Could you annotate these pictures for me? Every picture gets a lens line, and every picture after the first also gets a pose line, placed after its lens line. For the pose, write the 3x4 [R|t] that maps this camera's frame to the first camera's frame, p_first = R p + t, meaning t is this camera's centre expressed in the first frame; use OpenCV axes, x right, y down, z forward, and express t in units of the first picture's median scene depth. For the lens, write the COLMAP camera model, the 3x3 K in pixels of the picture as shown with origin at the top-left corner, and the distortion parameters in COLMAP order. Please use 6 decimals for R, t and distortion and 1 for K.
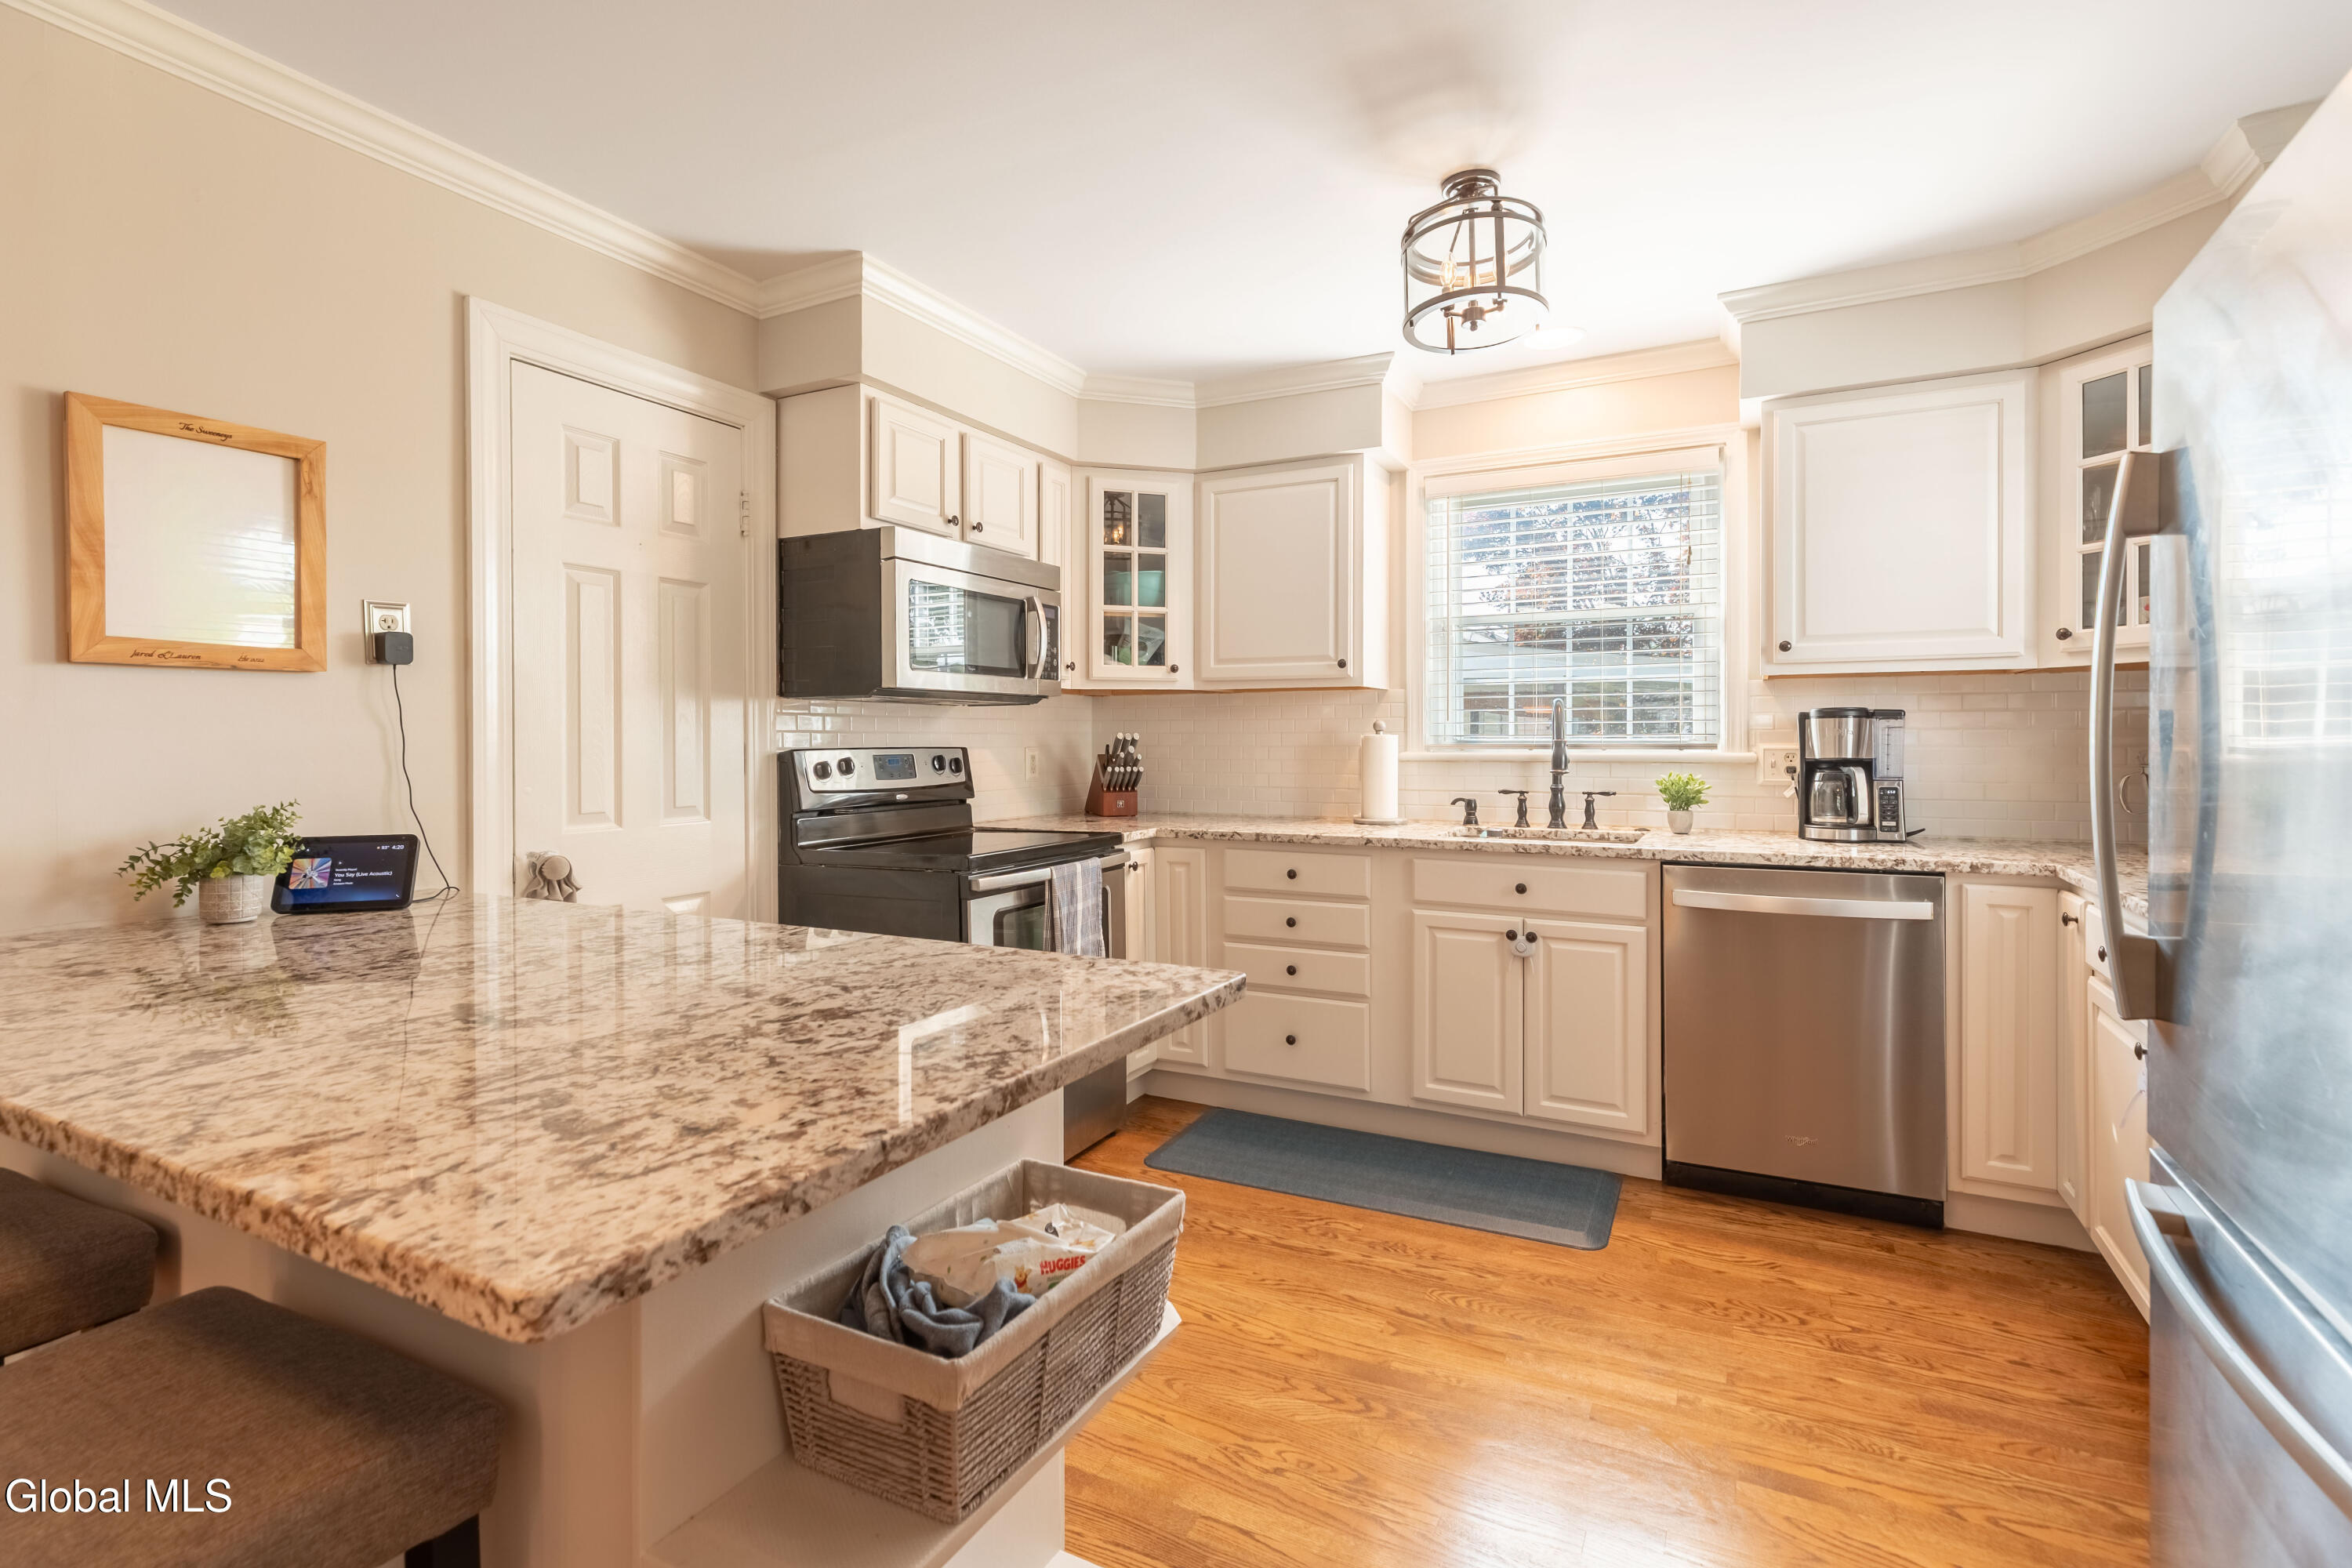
lens RADIAL K [[1100.1, 0, 1181.7], [0, 1100.1, 734.6], [0, 0, 1]] dist [-0.000126, -0.000118]
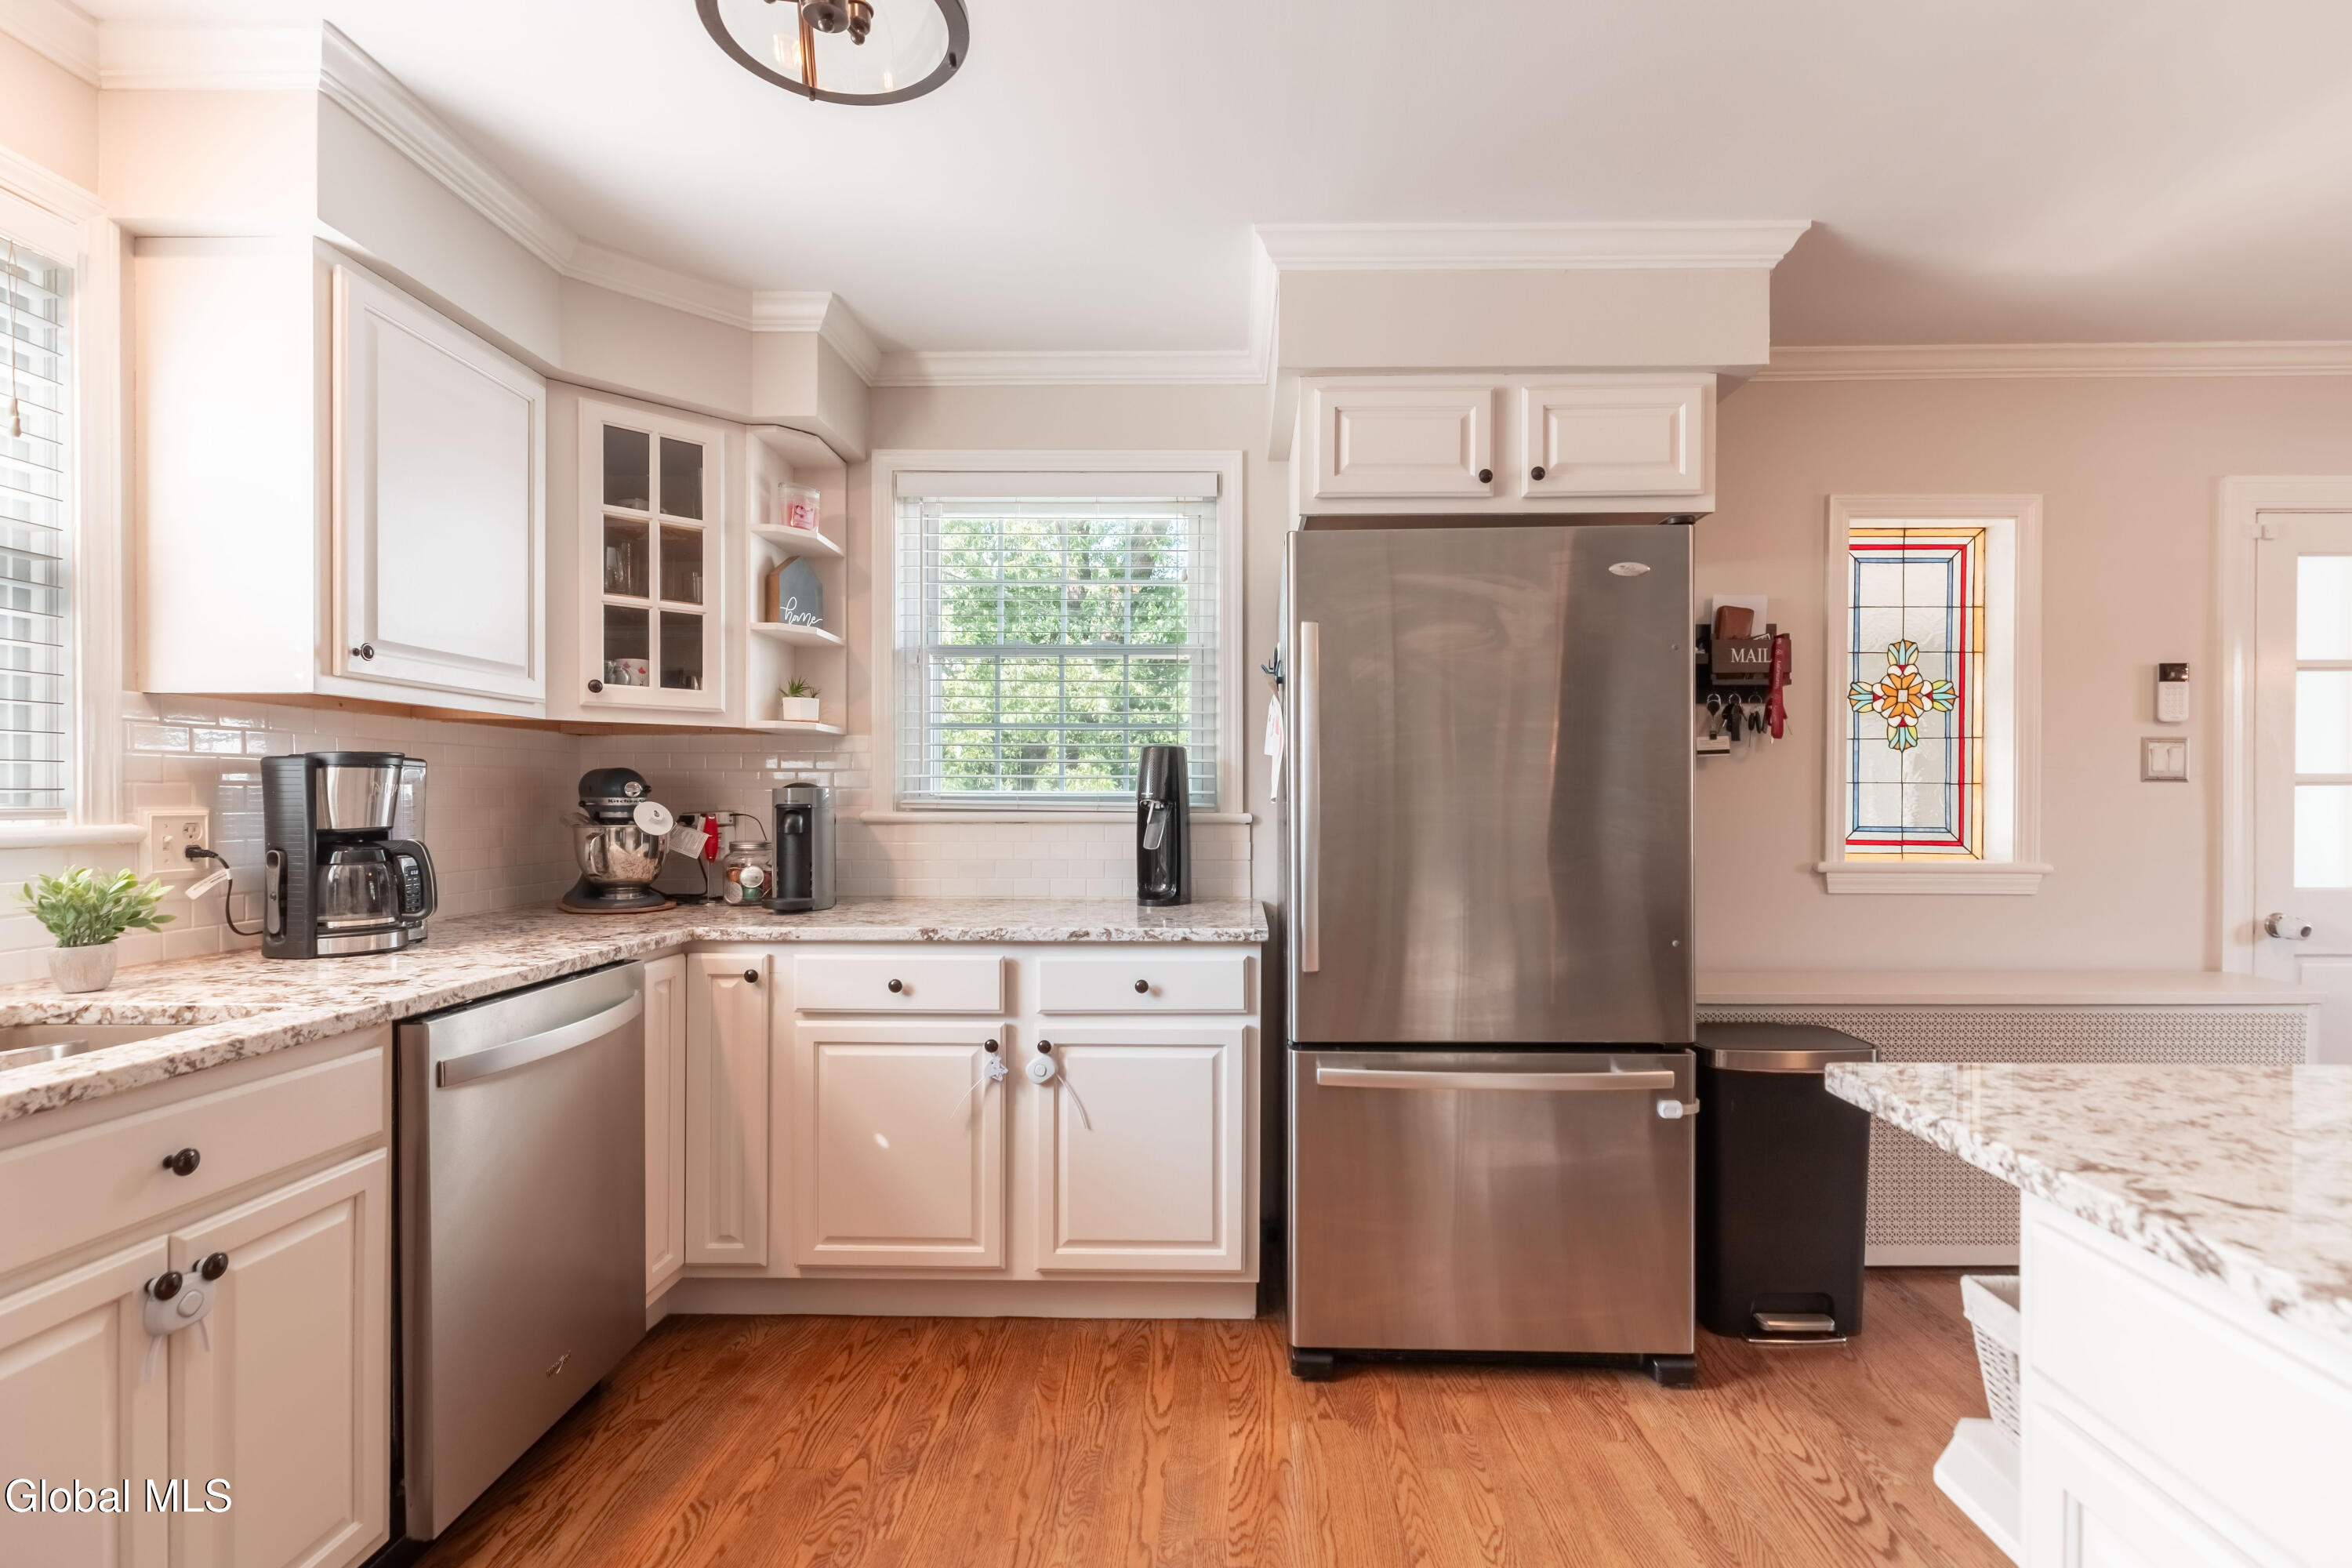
lens RADIAL K [[1112.0, 0, 1184.2], [0, 1112.0, 816.0], [0, 0, 1]] dist [-0.000189, -0.000019]
pose [[-0.451198, -0.008342, 0.892385, -0.231212], [0.000046, 0.999956, 0.009370, 0.008221], [-0.892424, 0.004269, -0.451178, 0.875625]]
